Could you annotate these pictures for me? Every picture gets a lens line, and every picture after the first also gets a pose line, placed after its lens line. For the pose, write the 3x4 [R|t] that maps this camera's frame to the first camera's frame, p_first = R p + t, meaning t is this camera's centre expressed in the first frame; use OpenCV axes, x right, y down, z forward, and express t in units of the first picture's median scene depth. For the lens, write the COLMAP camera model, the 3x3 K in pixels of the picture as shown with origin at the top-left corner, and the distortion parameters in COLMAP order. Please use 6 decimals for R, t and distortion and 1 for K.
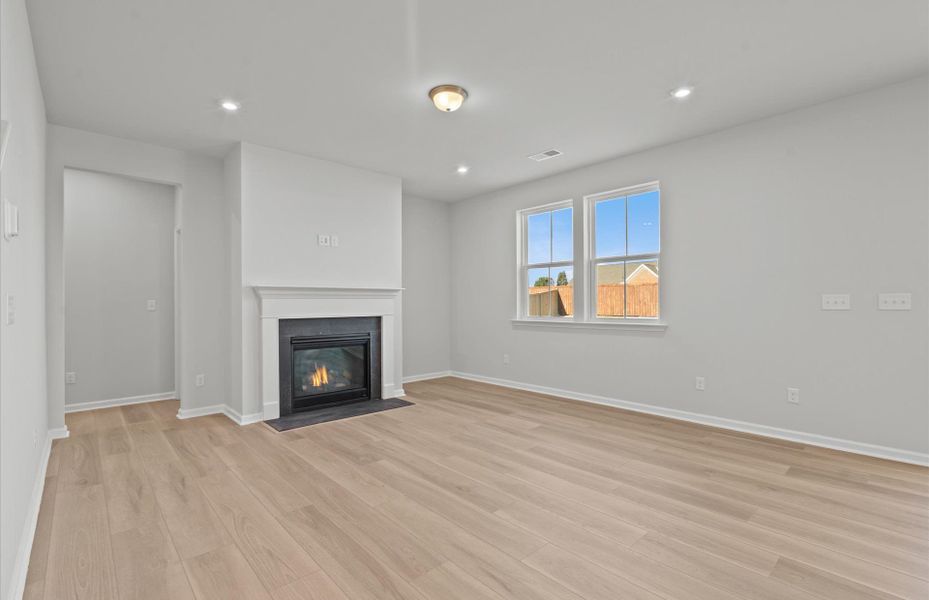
lens RADIAL K [[425.0, 0, 462.2], [0, 425.0, 303.5], [0, 0, 1]] dist [0.002508, 0.000013]
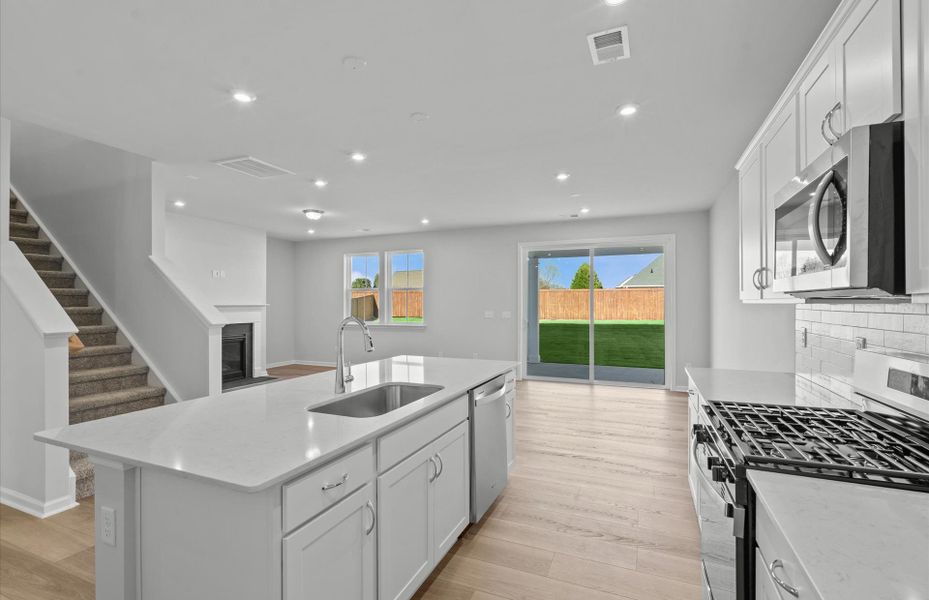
lens RADIAL K [[425.0, 0, 461.9], [0, 425.0, 302.7], [0, 0, 1]] dist [0.002508, 0.000013]
pose [[0.911707, 0.003492, 0.410827, -0.123321], [-0.002277, 0.999991, -0.003447, -0.035508], [-0.410836, 0.002207, 0.911707, -0.626884]]
